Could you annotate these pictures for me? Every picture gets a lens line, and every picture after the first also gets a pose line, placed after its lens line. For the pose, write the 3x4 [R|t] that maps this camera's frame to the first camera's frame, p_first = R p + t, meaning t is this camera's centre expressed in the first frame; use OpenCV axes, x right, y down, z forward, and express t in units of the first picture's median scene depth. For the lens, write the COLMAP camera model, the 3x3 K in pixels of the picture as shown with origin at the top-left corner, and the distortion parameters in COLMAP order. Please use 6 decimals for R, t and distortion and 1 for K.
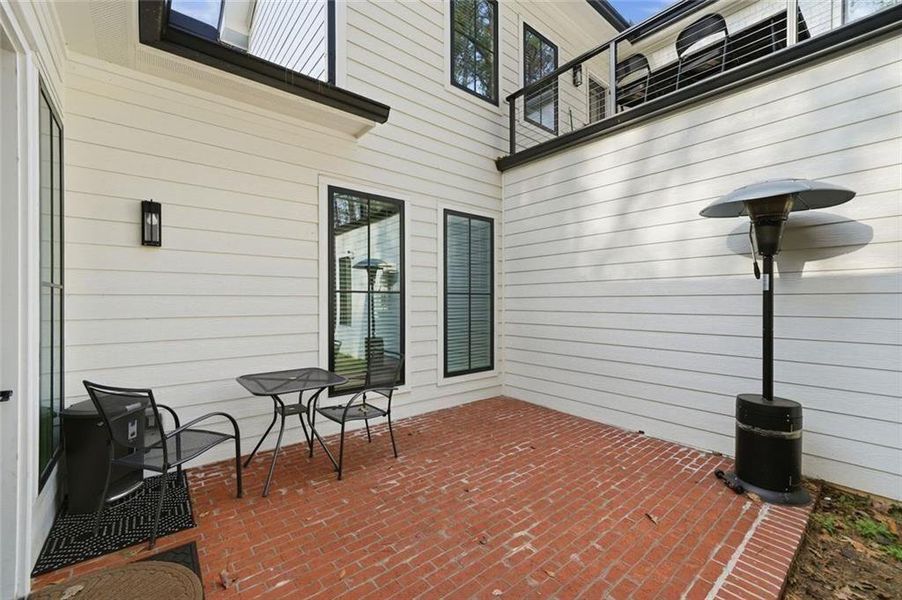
lens RADIAL K [[371.2, 0, 451.6], [0, 371.2, 297.5], [0, 0, 1]] dist [-0.006768, -0.000652]
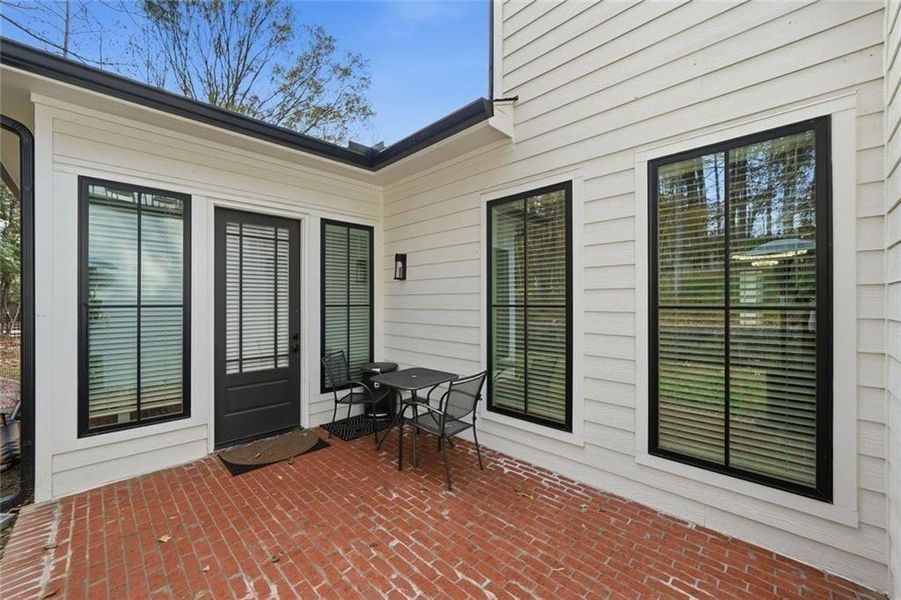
lens RADIAL K [[354.7, 0, 450.2], [0, 354.7, 302.9], [0, 0, 1]] dist [-0.021525, 0.000033]
pose [[0.095651, -0.020473, -0.995204, 0.759906], [-0.009934, 0.999719, -0.021521, -0.002149], [0.995365, 0.011945, 0.095421, 0.984341]]
